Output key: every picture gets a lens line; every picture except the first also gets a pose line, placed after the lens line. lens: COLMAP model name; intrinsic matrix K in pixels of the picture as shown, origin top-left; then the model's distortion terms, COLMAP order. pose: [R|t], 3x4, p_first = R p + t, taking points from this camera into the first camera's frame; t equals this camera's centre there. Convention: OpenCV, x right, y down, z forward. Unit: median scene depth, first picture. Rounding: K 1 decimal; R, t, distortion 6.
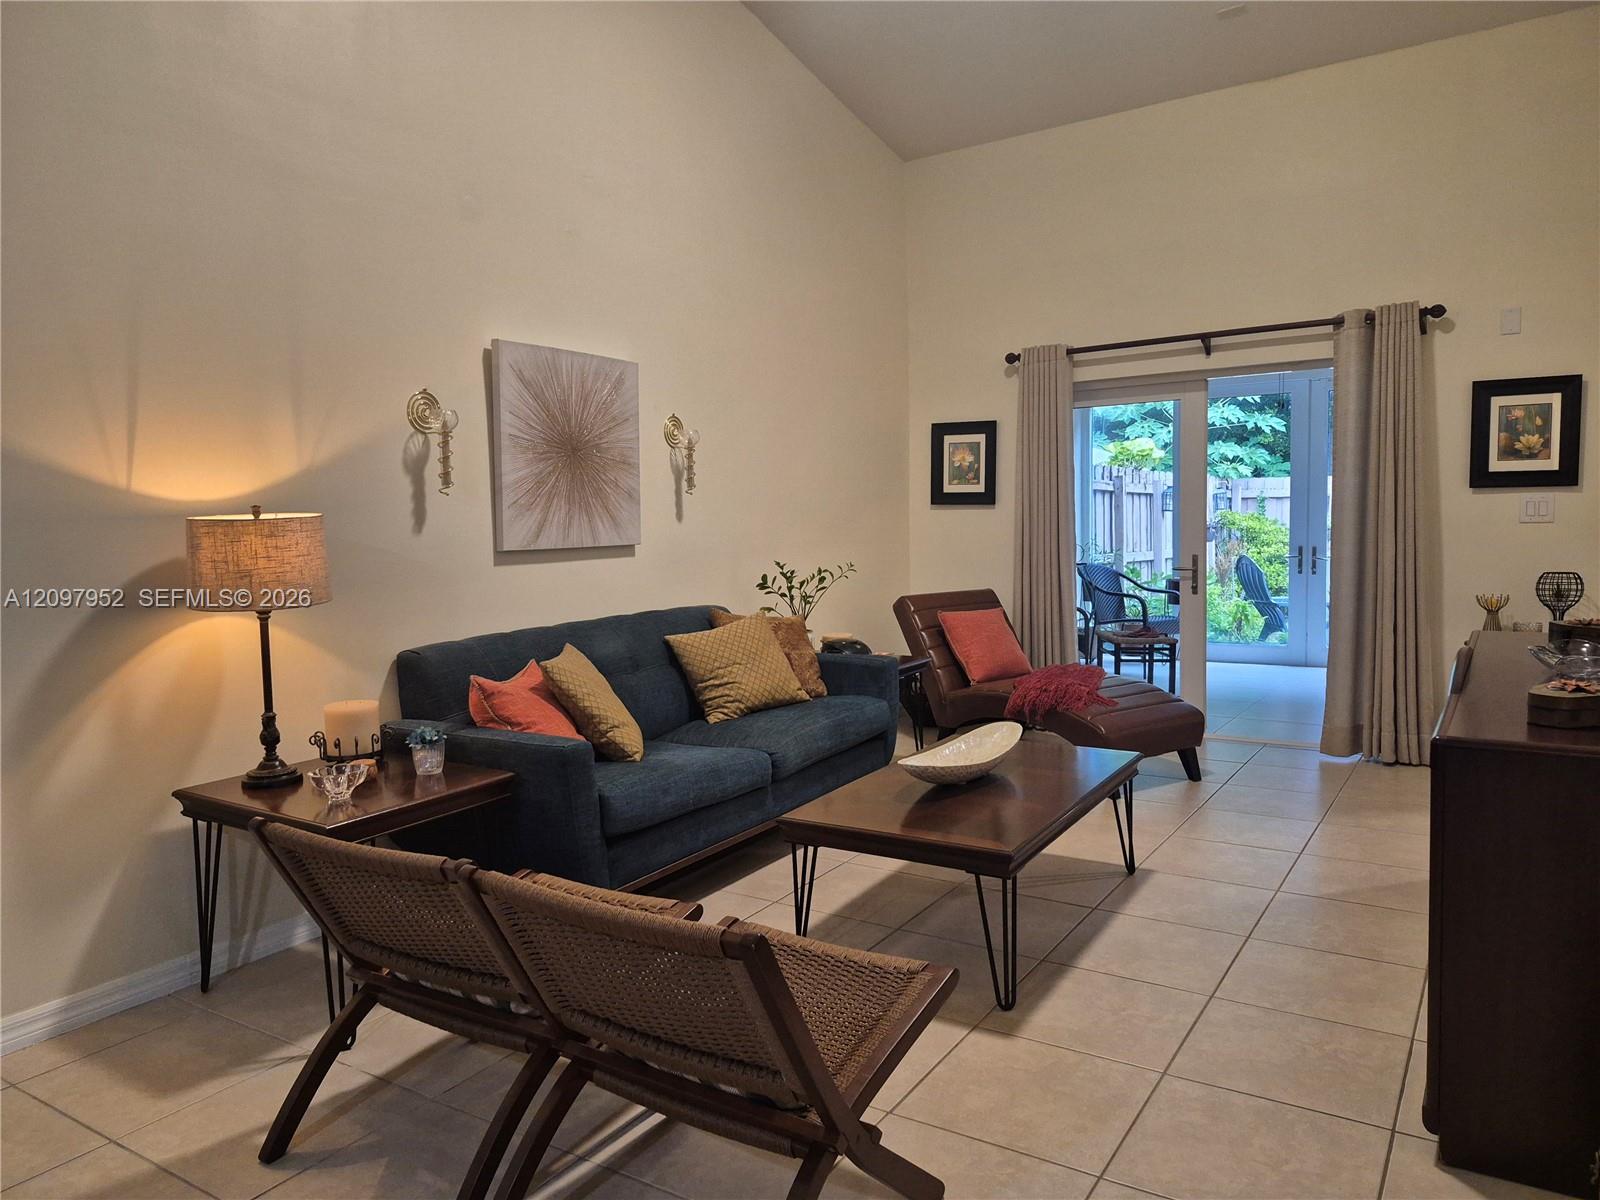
lens RADIAL K [[1073.1, 0, 800.0], [0, 1073.1, 600.0], [0, 0, 1]] dist [0.143364, -0.178076]
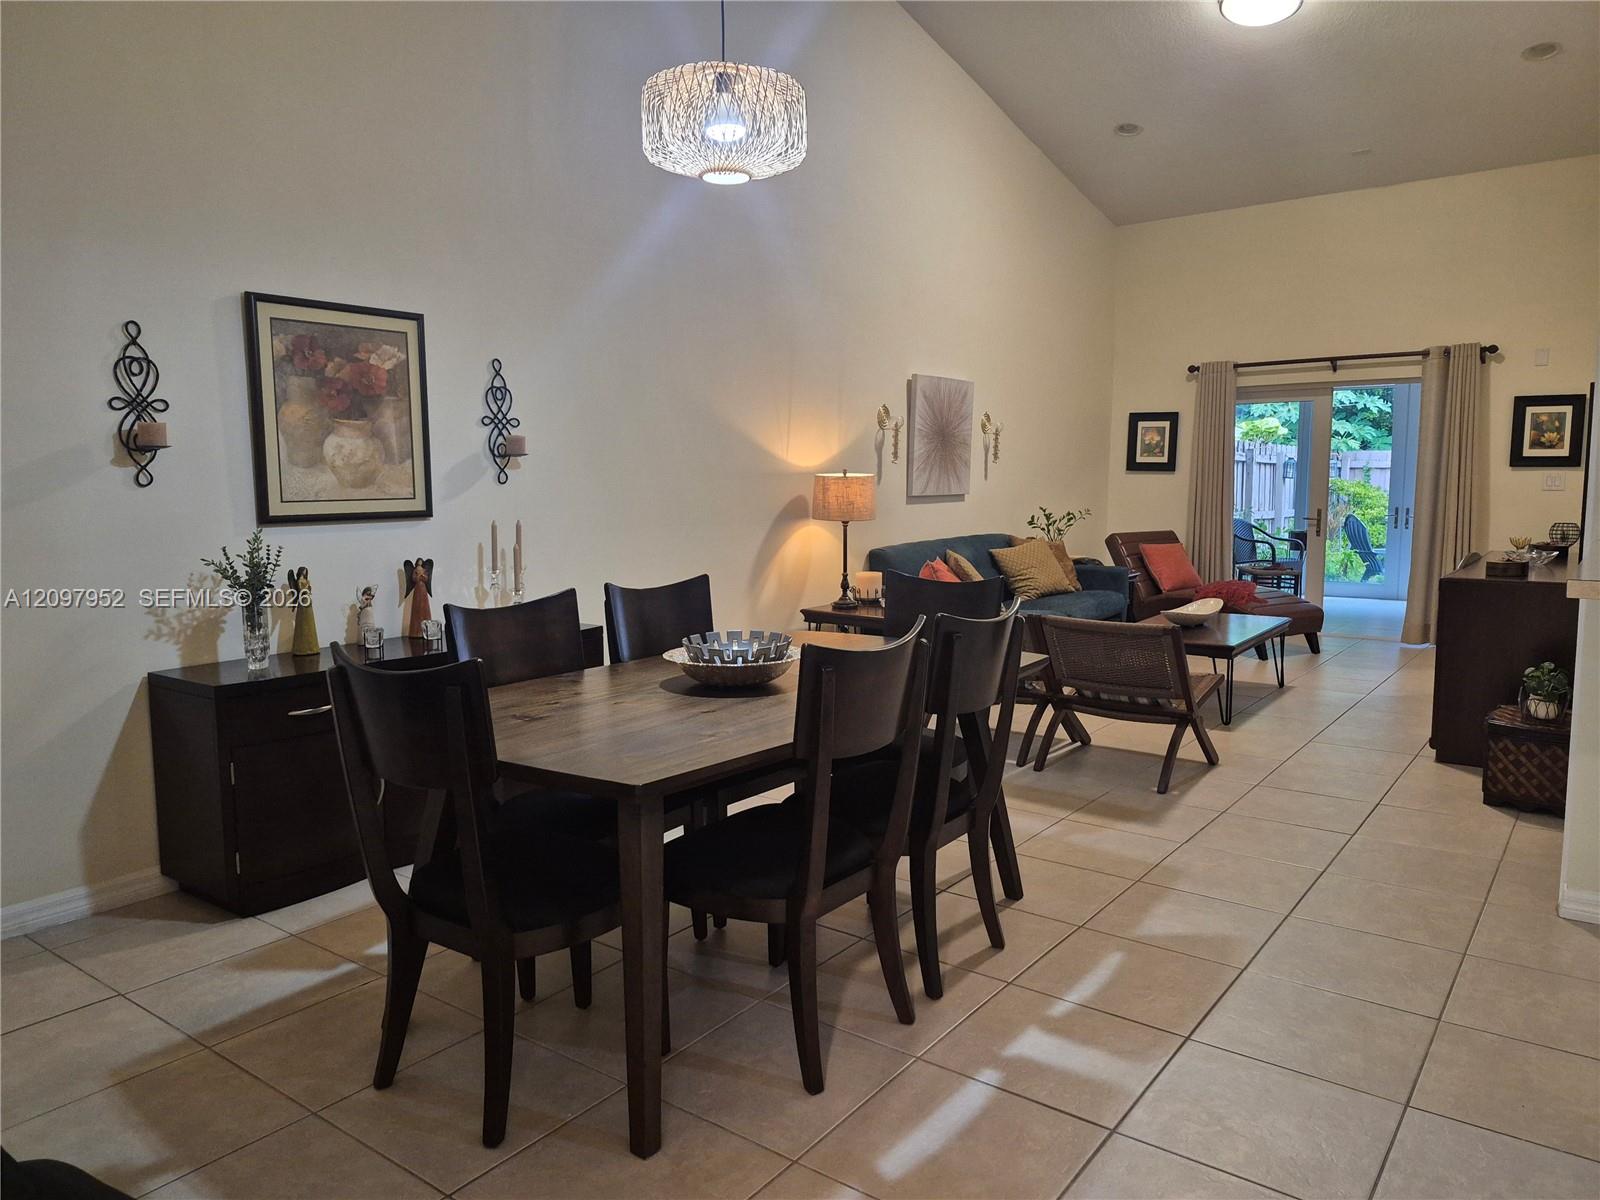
lens RADIAL K [[1083.8, 0, 802.3], [0, 1083.8, 603.8], [0, 0, 1]] dist [0.082004, -0.092309]
pose [[0.997174, 0.026021, -0.070473, -0.239539], [-0.023203, 0.998910, 0.040505, 0.045756], [0.071451, -0.038755, 0.996691, -0.562440]]
